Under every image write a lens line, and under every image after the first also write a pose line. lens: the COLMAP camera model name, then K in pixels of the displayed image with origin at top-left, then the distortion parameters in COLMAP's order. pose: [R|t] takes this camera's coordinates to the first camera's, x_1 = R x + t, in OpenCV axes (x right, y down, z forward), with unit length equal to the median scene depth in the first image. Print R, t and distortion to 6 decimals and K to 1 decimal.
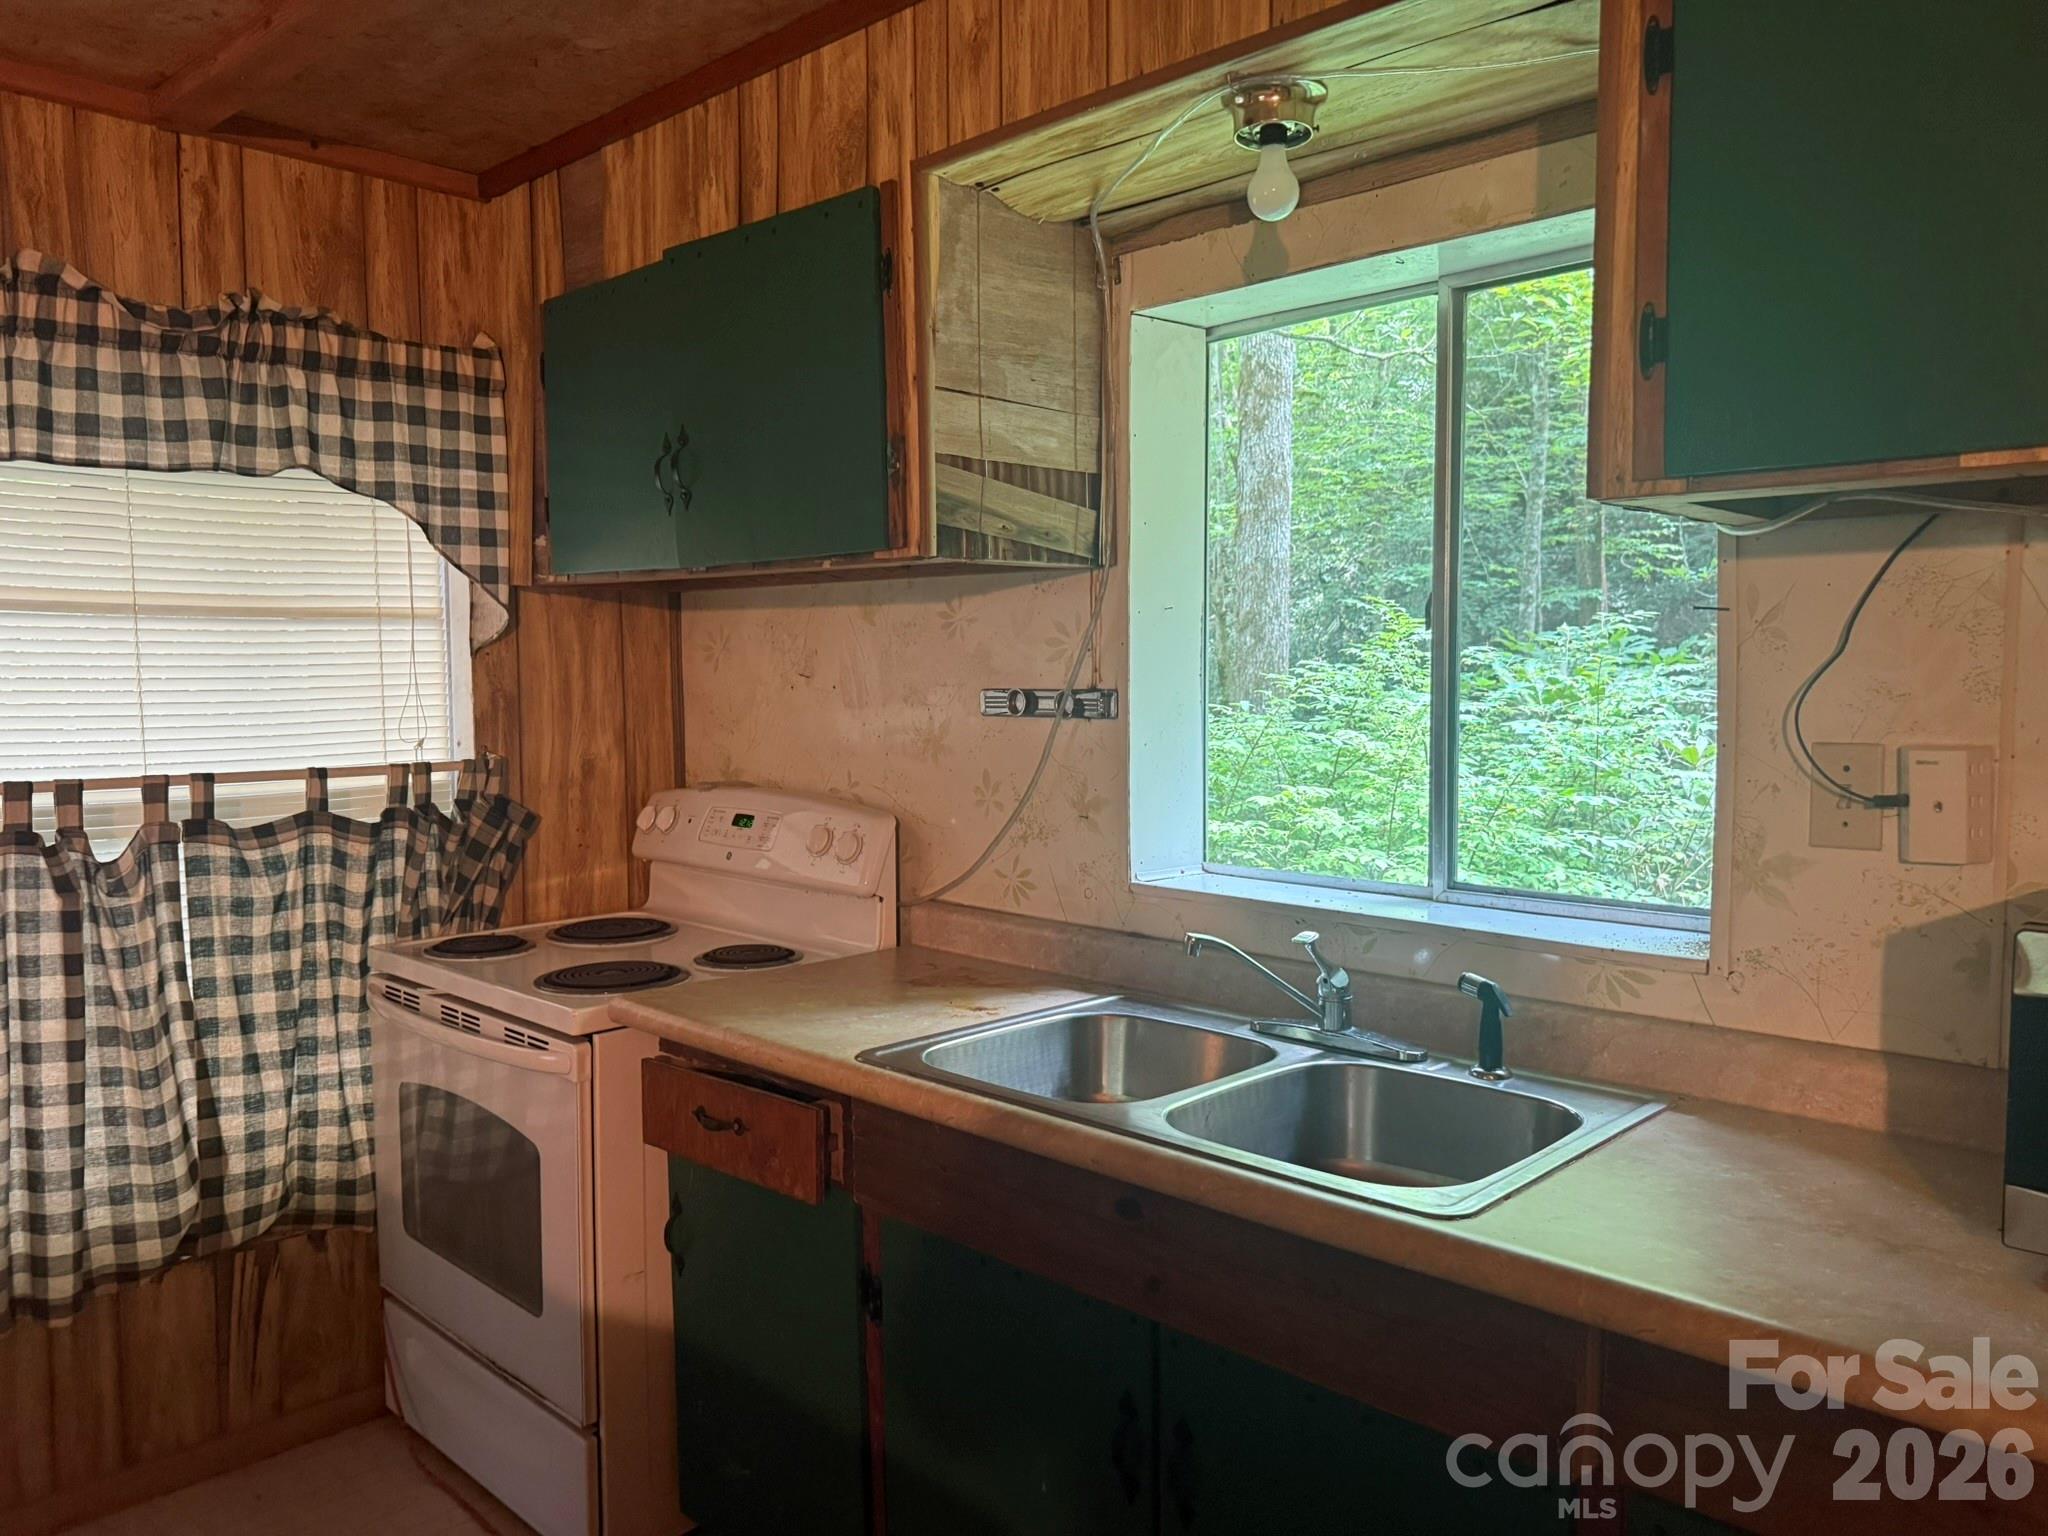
lens RADIAL K [[1407.5, 0, 981.3], [0, 1407.5, 757.3], [0, 0, 1]] dist [0.043168, -0.001903]
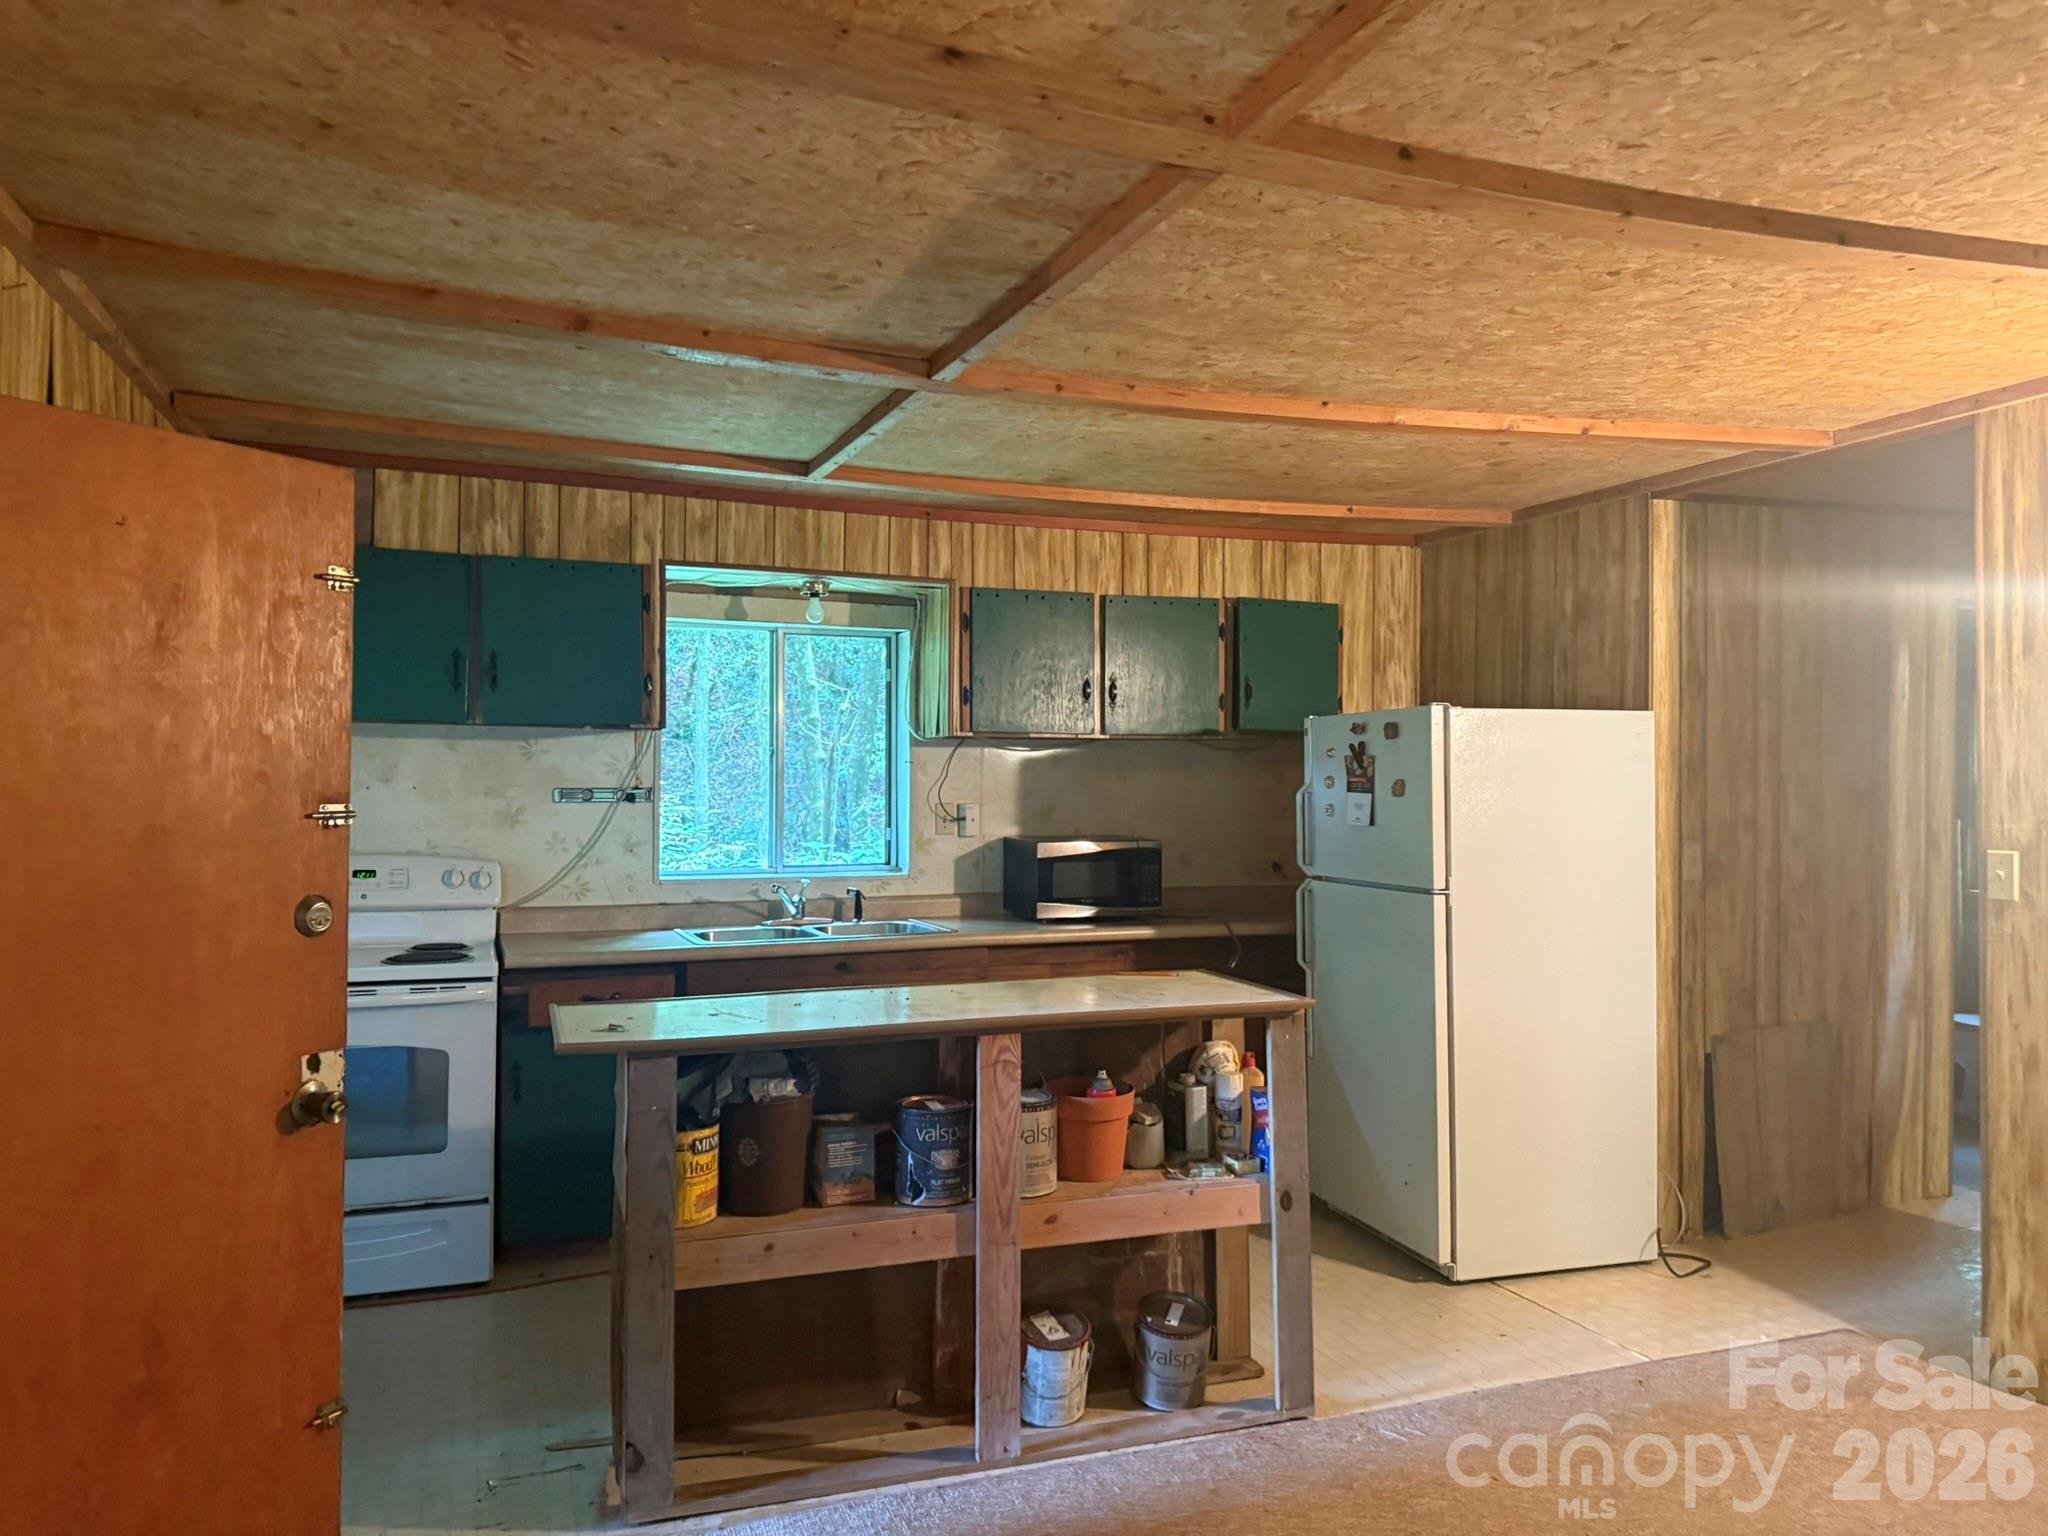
lens RADIAL K [[1407.5, 0, 981.3], [0, 1407.5, 757.3], [0, 0, 1]] dist [0.043168, -0.001903]
pose [[0.479725, 0.009113, 0.877372, -1.538872], [0.043876, 0.998446, -0.034361, 0.000057], [-0.876321, 0.054980, 0.478579, -0.451840]]
